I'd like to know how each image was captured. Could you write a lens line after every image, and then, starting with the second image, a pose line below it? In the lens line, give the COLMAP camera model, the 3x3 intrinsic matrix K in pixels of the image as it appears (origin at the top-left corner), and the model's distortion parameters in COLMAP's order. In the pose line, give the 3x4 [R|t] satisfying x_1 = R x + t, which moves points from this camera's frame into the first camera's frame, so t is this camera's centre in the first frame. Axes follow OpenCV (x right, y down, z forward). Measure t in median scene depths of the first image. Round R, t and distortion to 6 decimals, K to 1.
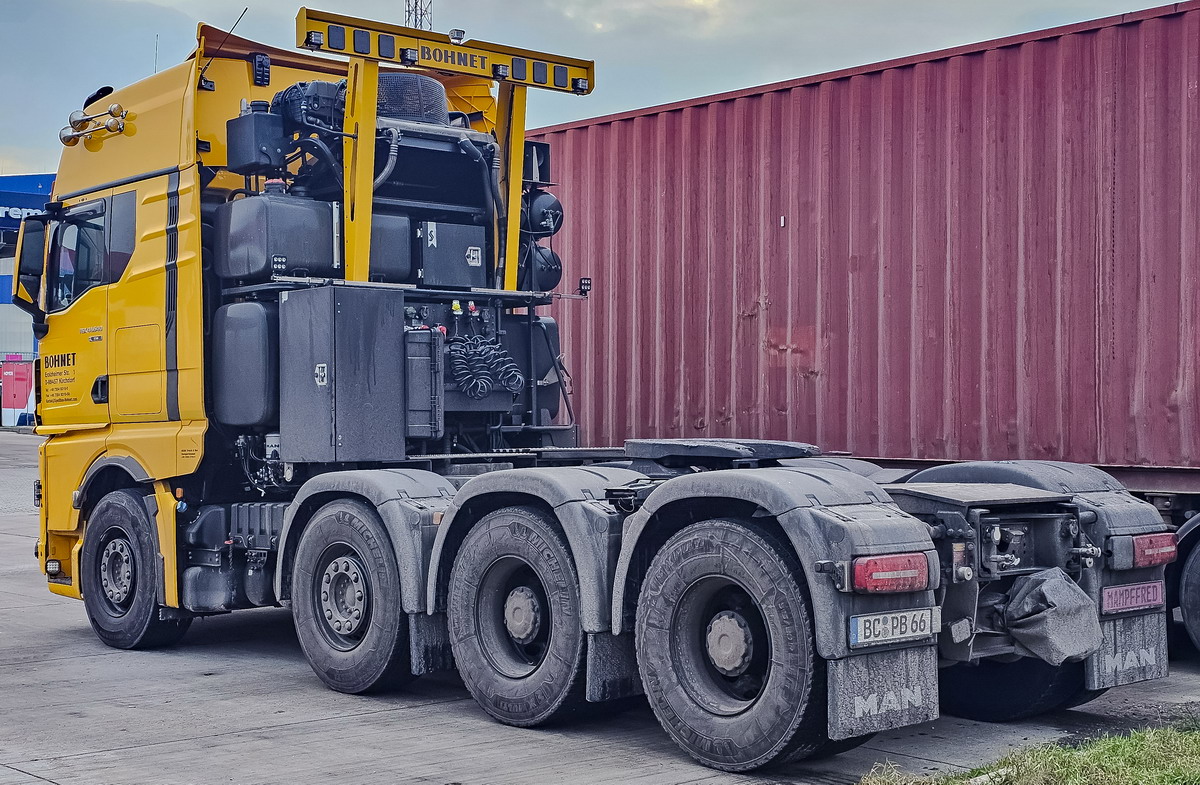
lens RADIAL K [[1705.8, 0, 616.2], [0, 1705.8, 390.2], [0, 0, 1]] dist [0.239973, -0.821275]
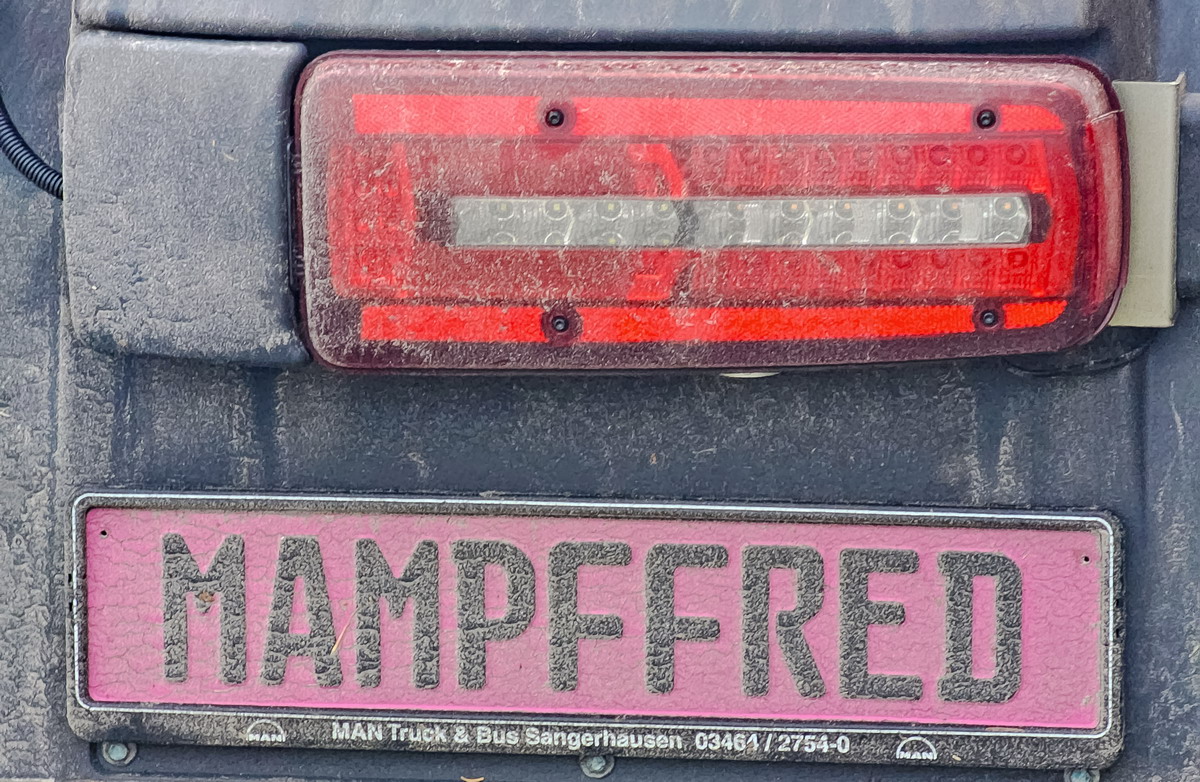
lens RADIAL K [[8071.8, 0, 600.0], [0, 8071.8, 391.0], [0, 0, 1]] dist [-0.203006, 13.598661]
pose [[0.645393, 0.149664, -0.749045, 0.524706], [0.010120, 0.978856, 0.204301, 0.004283], [0.763783, -0.139435, 0.630232, 0.549282]]
